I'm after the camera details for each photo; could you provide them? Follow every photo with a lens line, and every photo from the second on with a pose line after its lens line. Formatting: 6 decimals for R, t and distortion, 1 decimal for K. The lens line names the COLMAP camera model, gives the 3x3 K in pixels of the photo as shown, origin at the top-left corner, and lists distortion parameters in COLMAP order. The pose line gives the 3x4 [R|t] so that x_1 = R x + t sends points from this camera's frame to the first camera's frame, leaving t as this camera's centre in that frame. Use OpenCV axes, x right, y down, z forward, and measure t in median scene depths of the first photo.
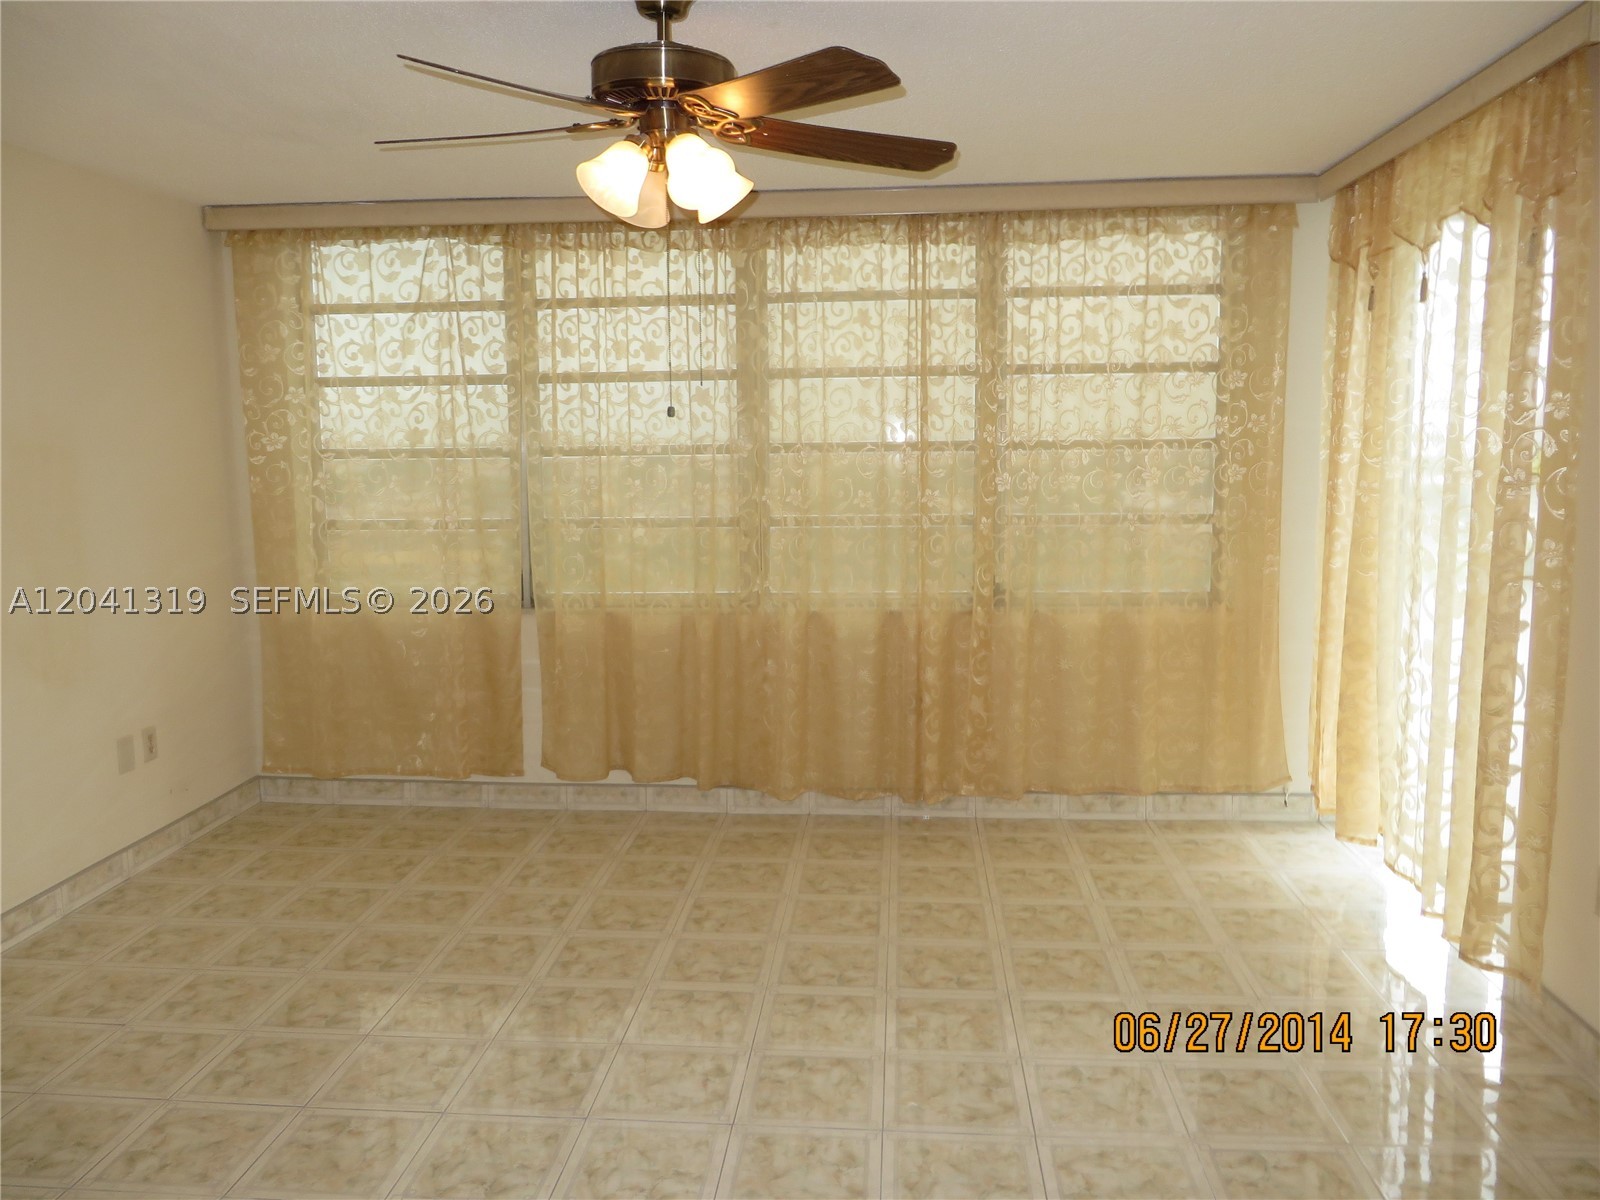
lens RADIAL K [[1208.2, 0, 804.9], [0, 1208.2, 602.4], [0, 0, 1]] dist [-0.017939, 0.006221]
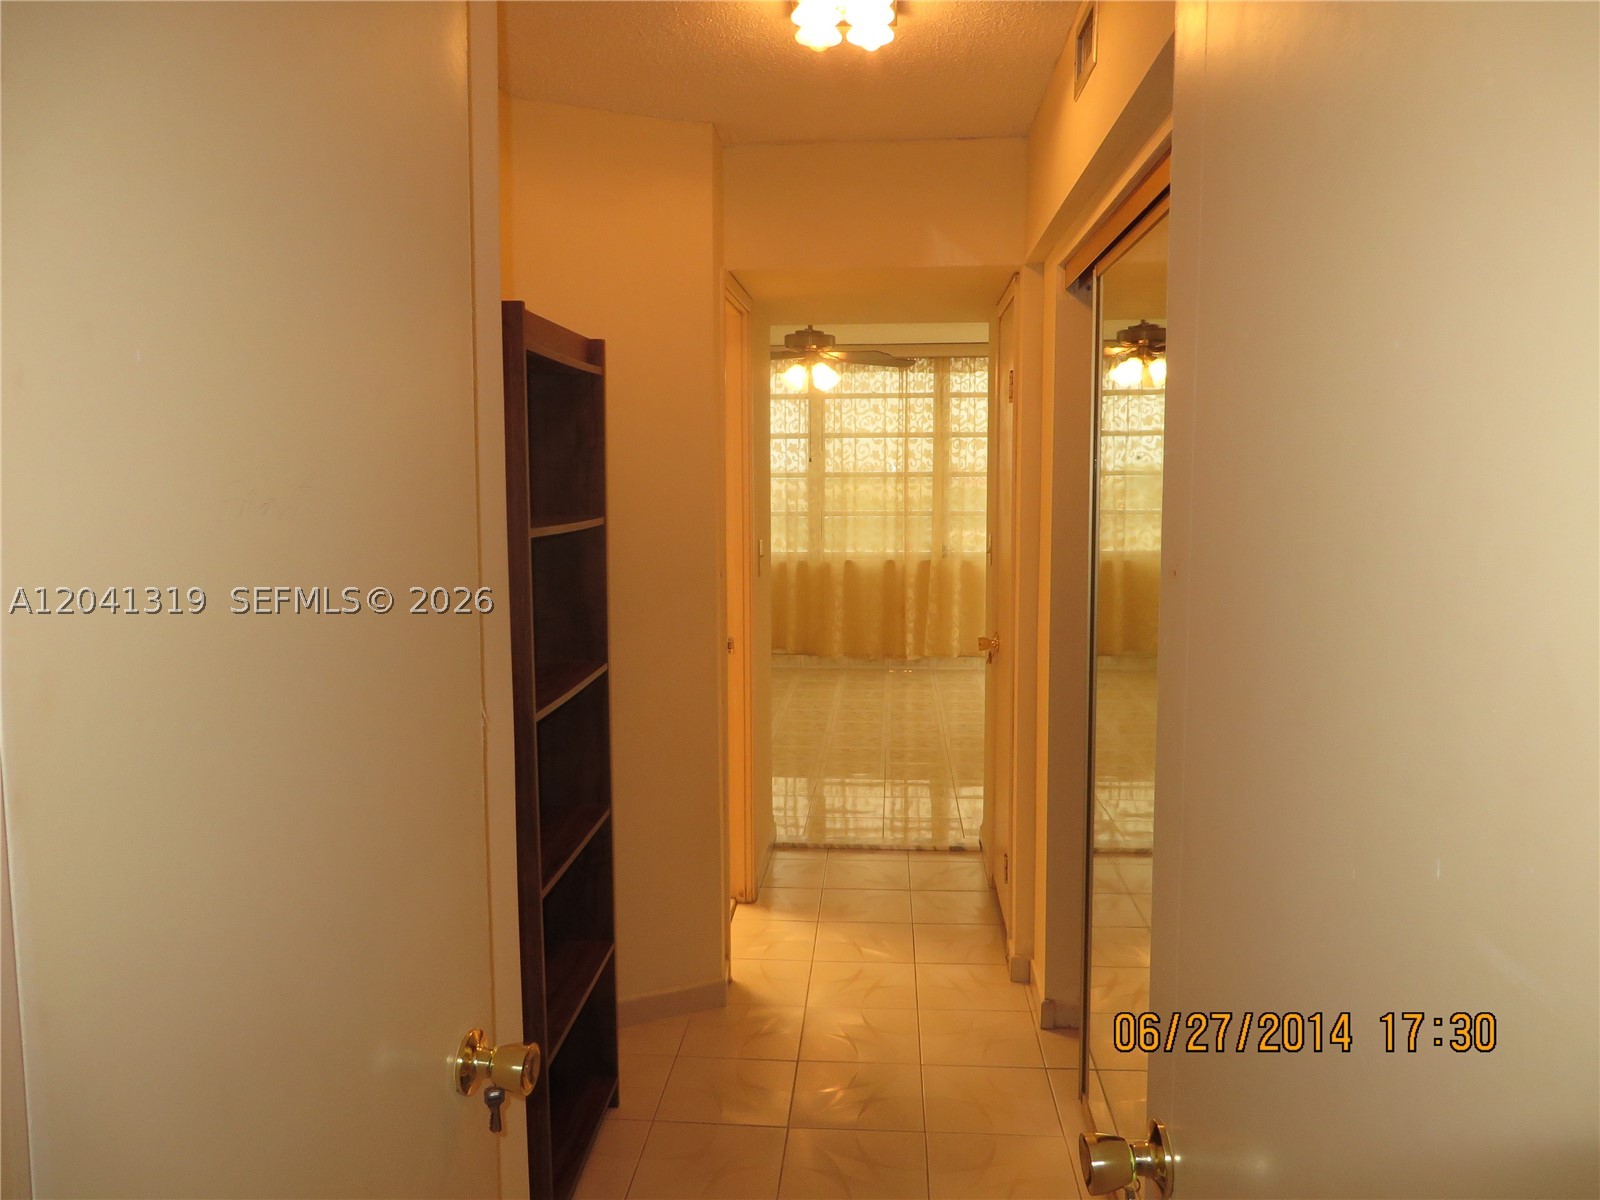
lens RADIAL K [[1208.2, 0, 798.1], [0, 1208.2, 597.1], [0, 0, 1]] dist [-0.017939, 0.006221]
pose [[0.999965, 0.005947, 0.005931, -0.085518], [-0.005846, 0.999838, -0.017001, 0.101759], [-0.006031, 0.016966, 0.999838, -0.934304]]
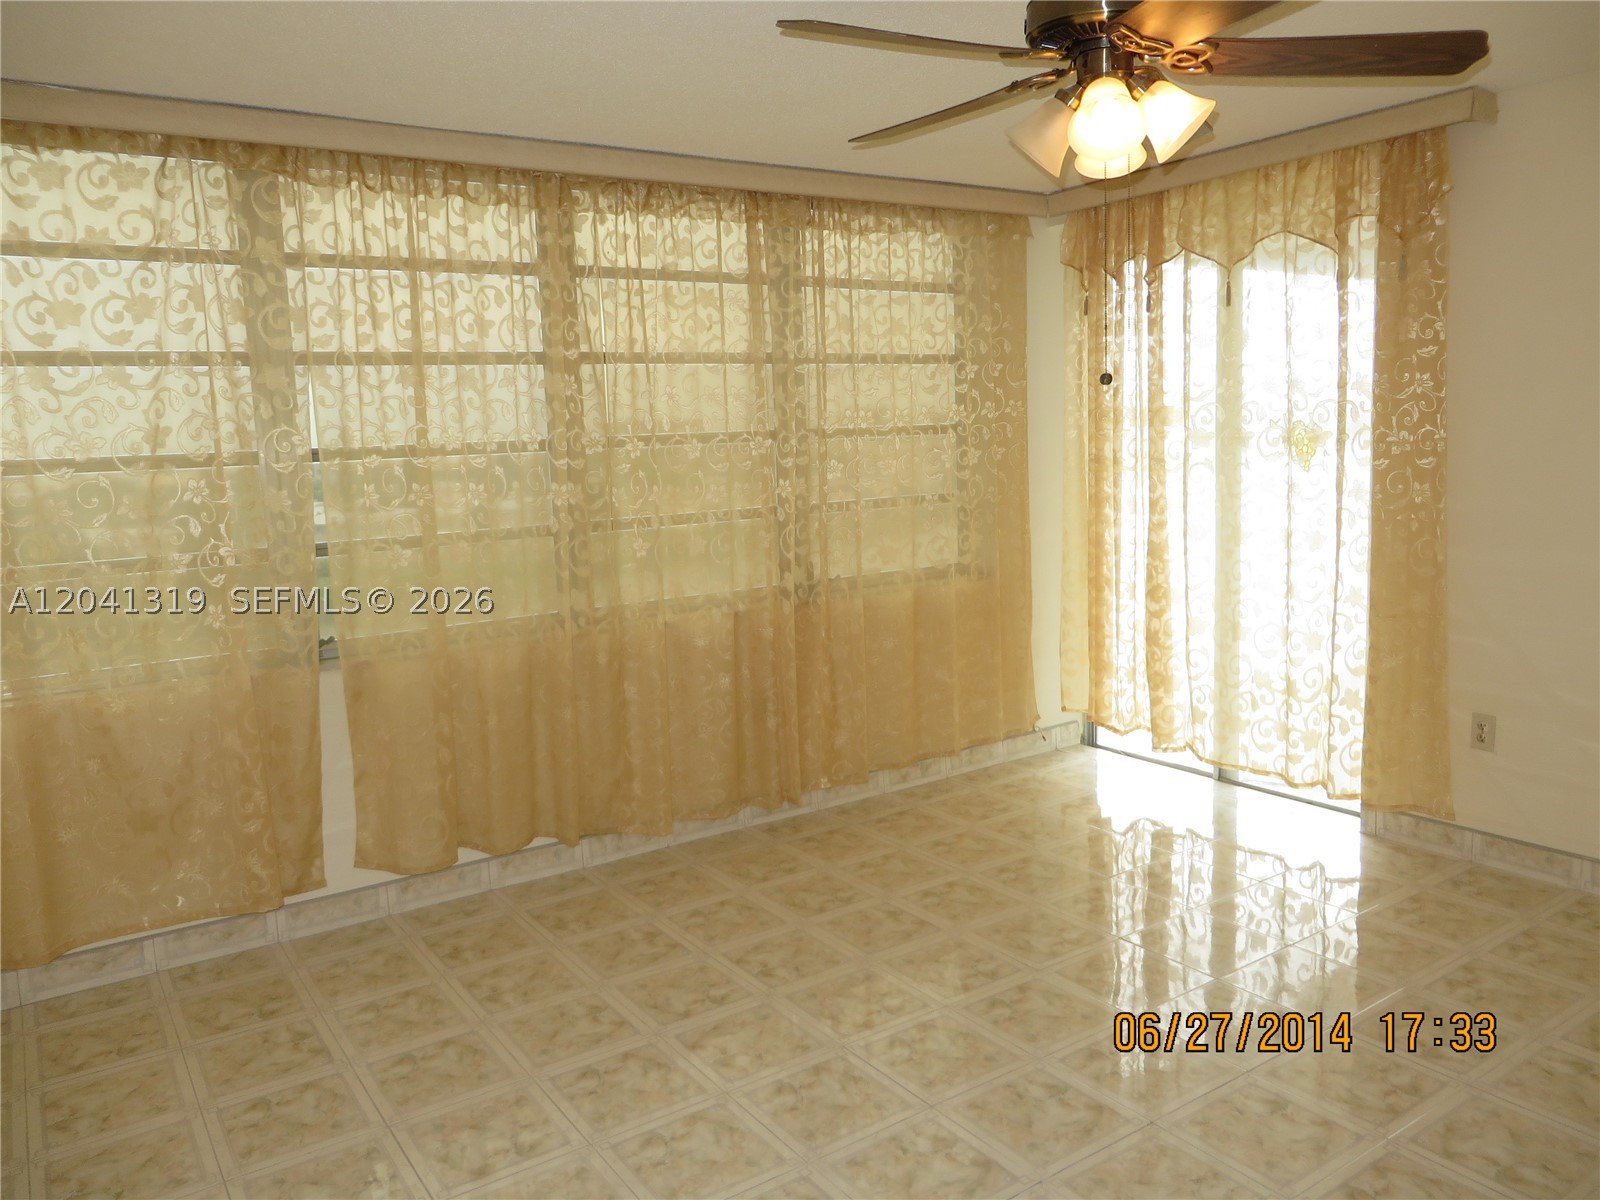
lens RADIAL K [[1208.2, 0, 805.0], [0, 1208.2, 603.7], [0, 0, 1]] dist [-0.017939, 0.006221]
pose [[0.772198, -0.106931, 0.626320, -0.485546], [0.110810, 0.993295, 0.032965, -0.024600], [-0.625645, 0.043947, 0.778869, 0.236121]]
